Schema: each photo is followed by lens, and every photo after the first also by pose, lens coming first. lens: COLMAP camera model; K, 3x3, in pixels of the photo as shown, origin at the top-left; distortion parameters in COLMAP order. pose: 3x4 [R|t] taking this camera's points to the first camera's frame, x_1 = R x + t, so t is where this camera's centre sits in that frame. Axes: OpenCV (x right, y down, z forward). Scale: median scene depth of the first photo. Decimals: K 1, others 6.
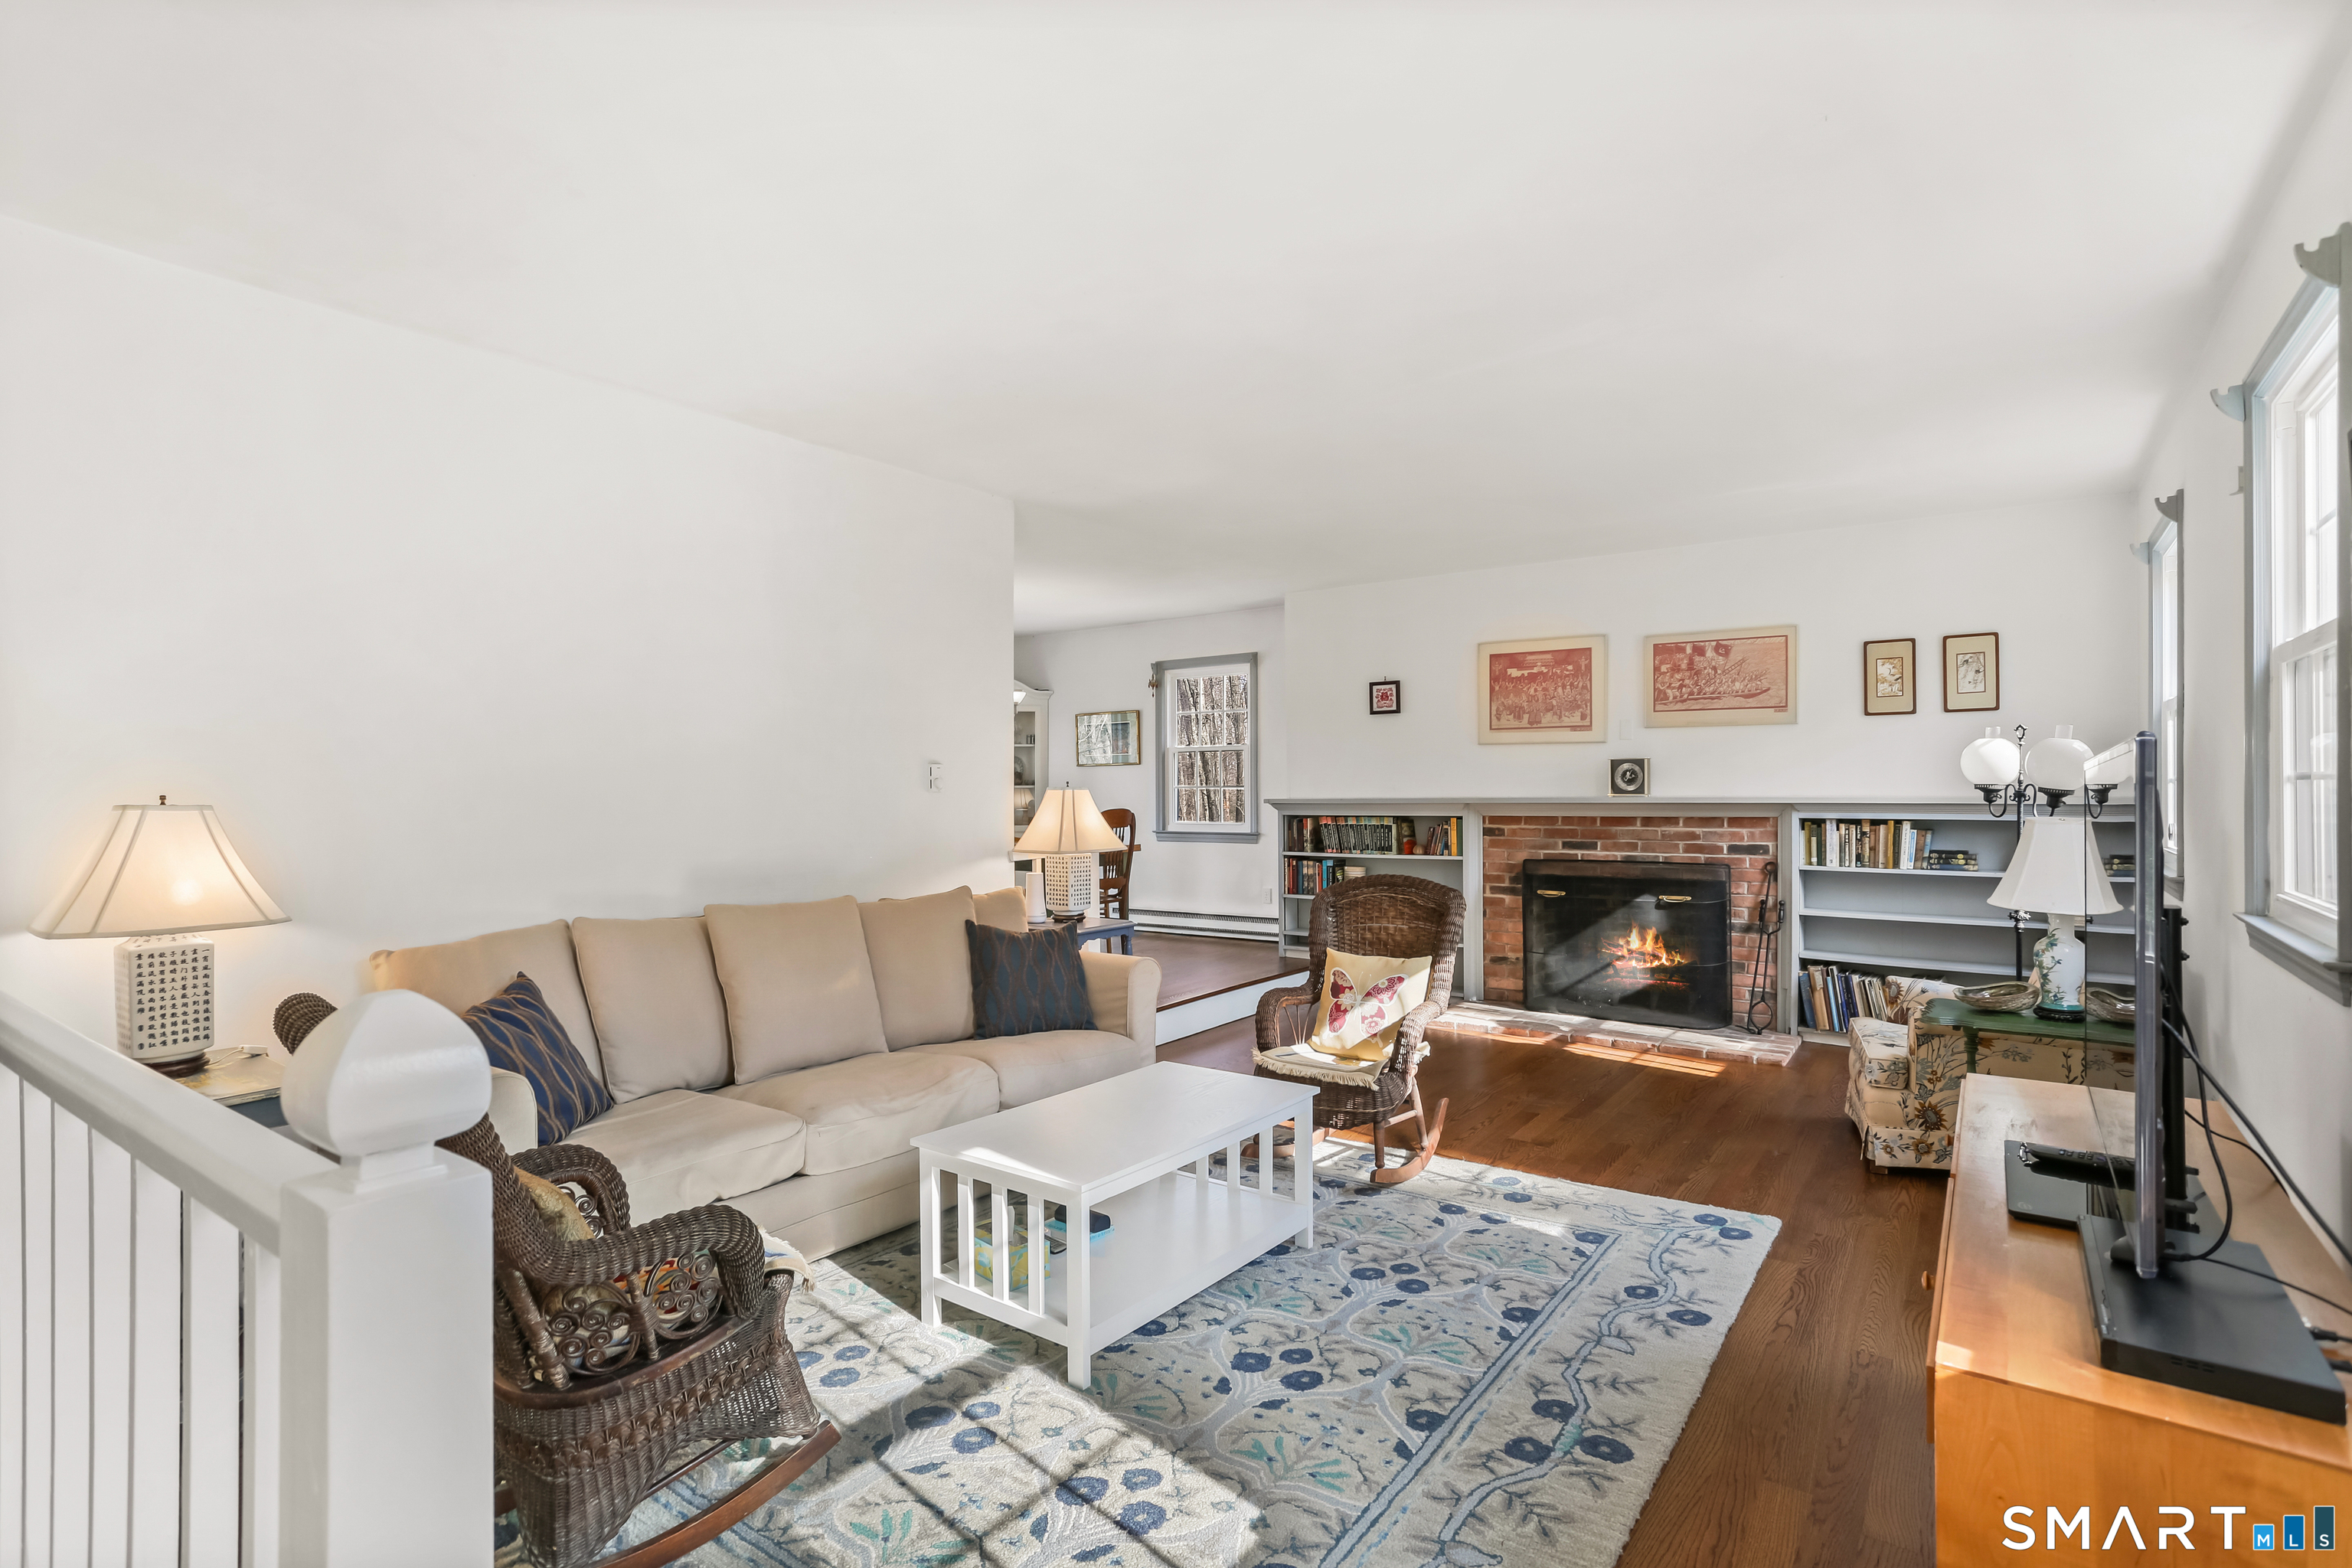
lens RADIAL K [[1129.8, 0, 1169.7], [0, 1129.8, 787.7], [0, 0, 1]] dist [-0.029085, 0.016016]
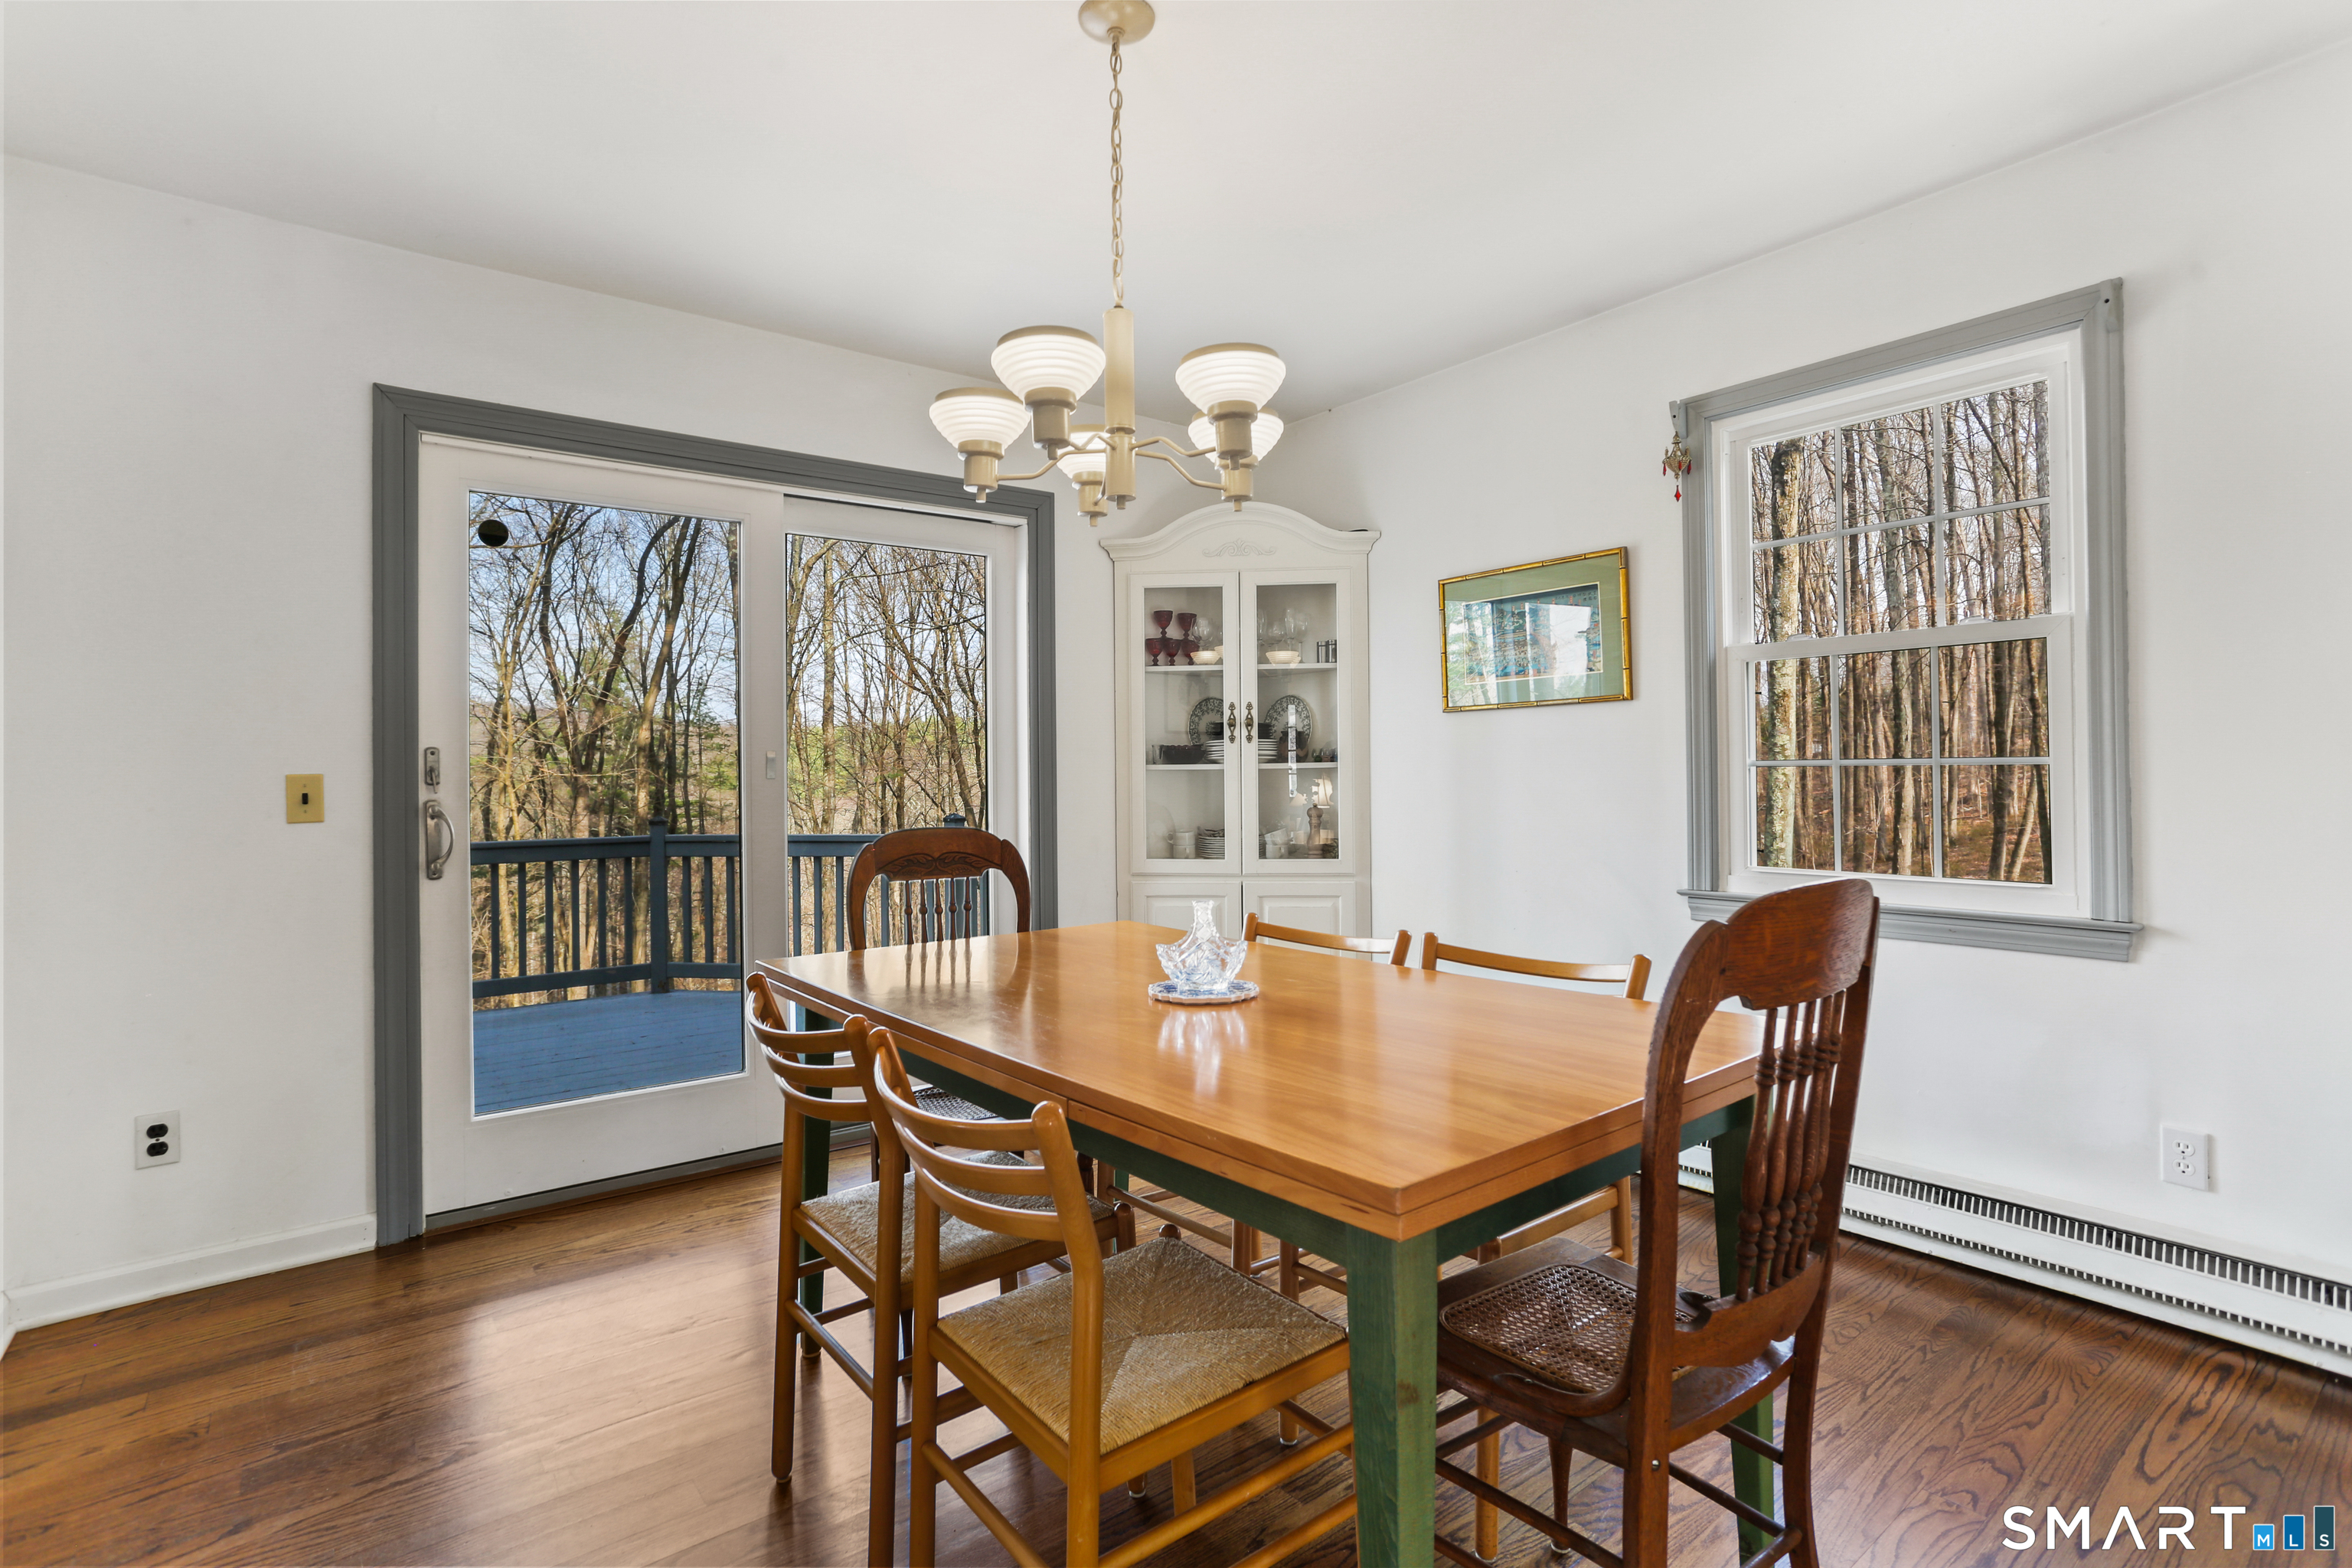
lens RADIAL K [[1129.8, 0, 1160.3], [0, 1129.8, 764.0], [0, 0, 1]] dist [-0.029085, 0.016016]
pose [[0.960463, -0.003141, -0.278391, -0.117388], [0.001270, 0.999975, -0.006902, 0.003106], [0.278406, 0.006275, 0.960443, 1.039159]]
